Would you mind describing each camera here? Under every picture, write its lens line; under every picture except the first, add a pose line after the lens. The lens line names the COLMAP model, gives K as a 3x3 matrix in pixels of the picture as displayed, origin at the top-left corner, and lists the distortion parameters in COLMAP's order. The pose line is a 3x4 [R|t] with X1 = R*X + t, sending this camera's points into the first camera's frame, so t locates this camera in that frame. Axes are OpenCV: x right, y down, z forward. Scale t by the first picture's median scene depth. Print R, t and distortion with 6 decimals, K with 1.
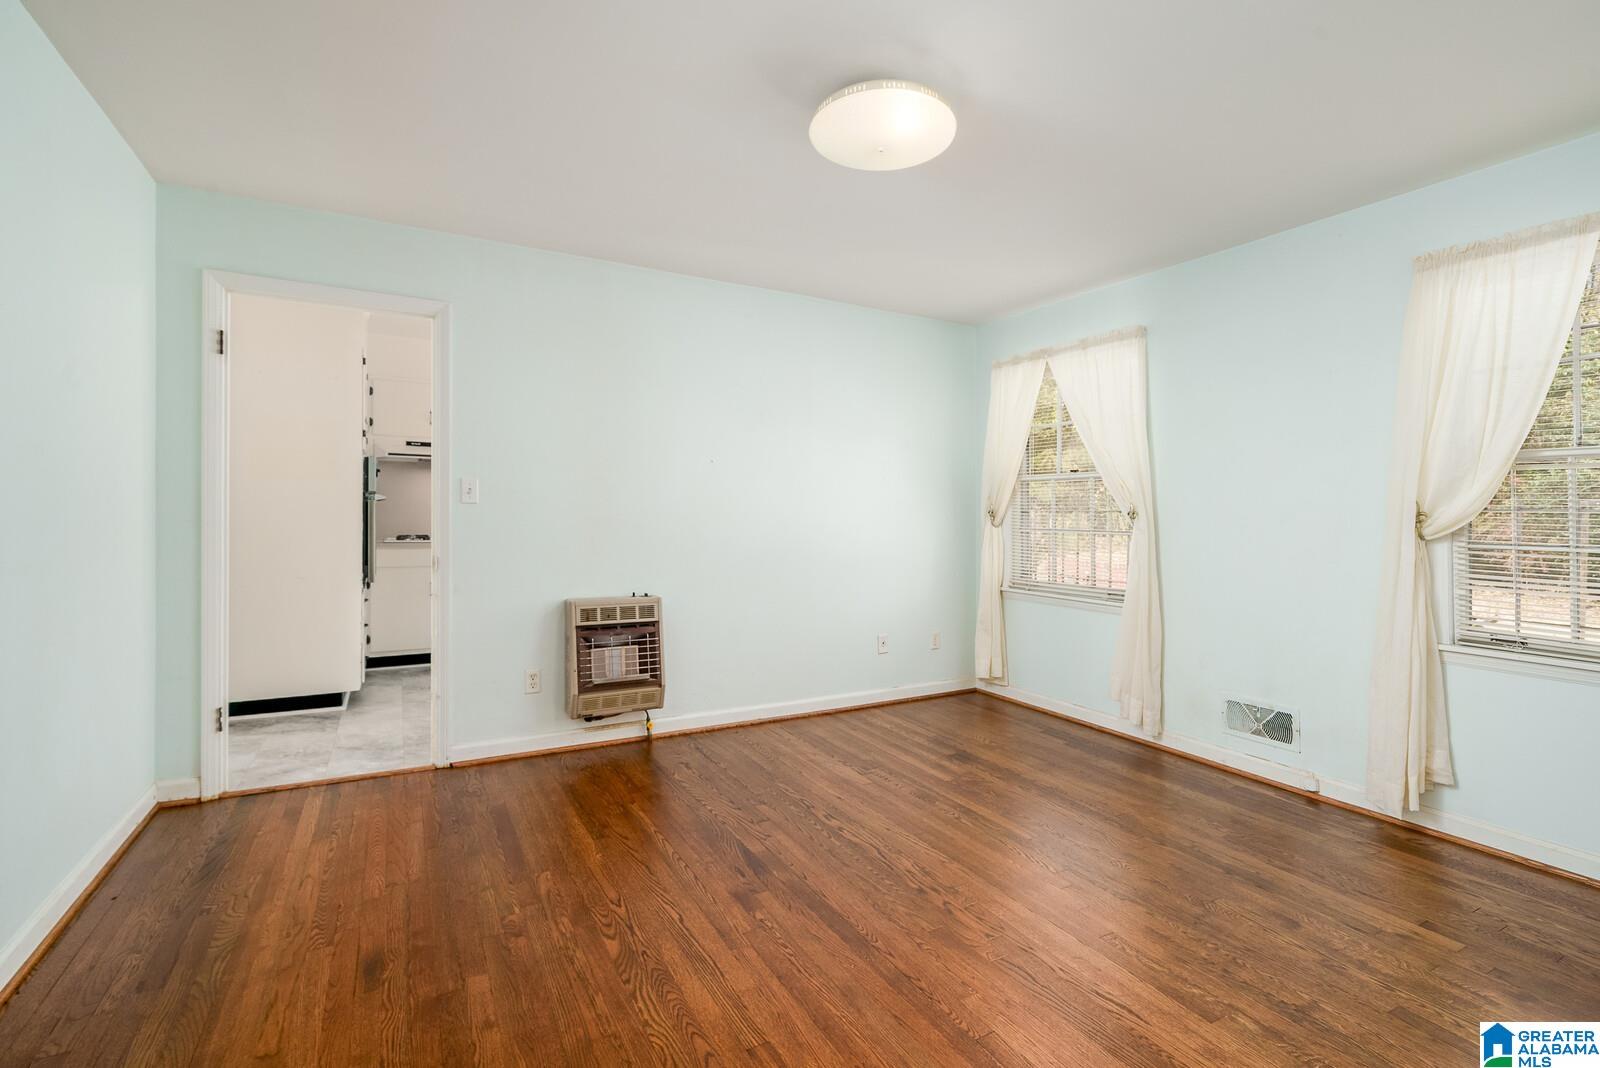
lens RADIAL K [[700.3, 0, 800.0], [0, 700.3, 534.0], [0, 0, 1]] dist [0.002024, 0.000265]
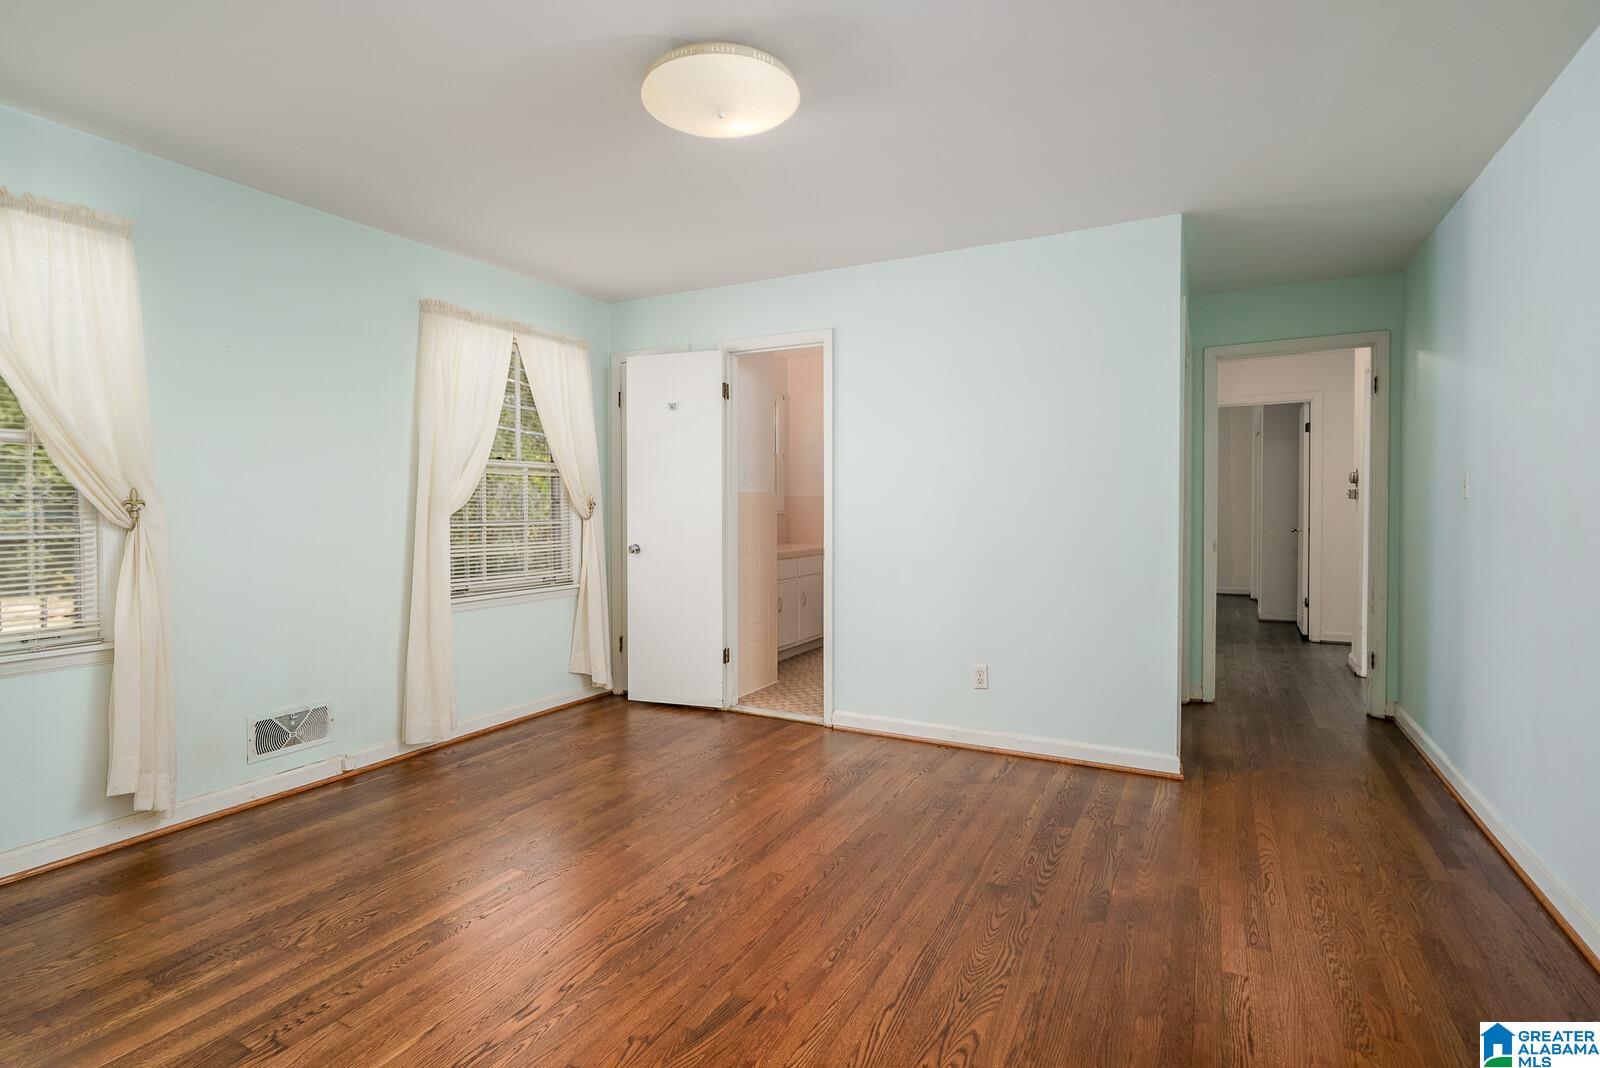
lens RADIAL K [[755.4, 0, 798.7], [0, 755.4, 518.6], [0, 0, 1]] dist [-0.001743, 0.000191]
pose [[-0.522267, -0.024423, 0.852432, -0.697911], [0.021257, 0.998906, 0.041644, -0.045905], [-0.852517, 0.039870, -0.521177, 1.255308]]
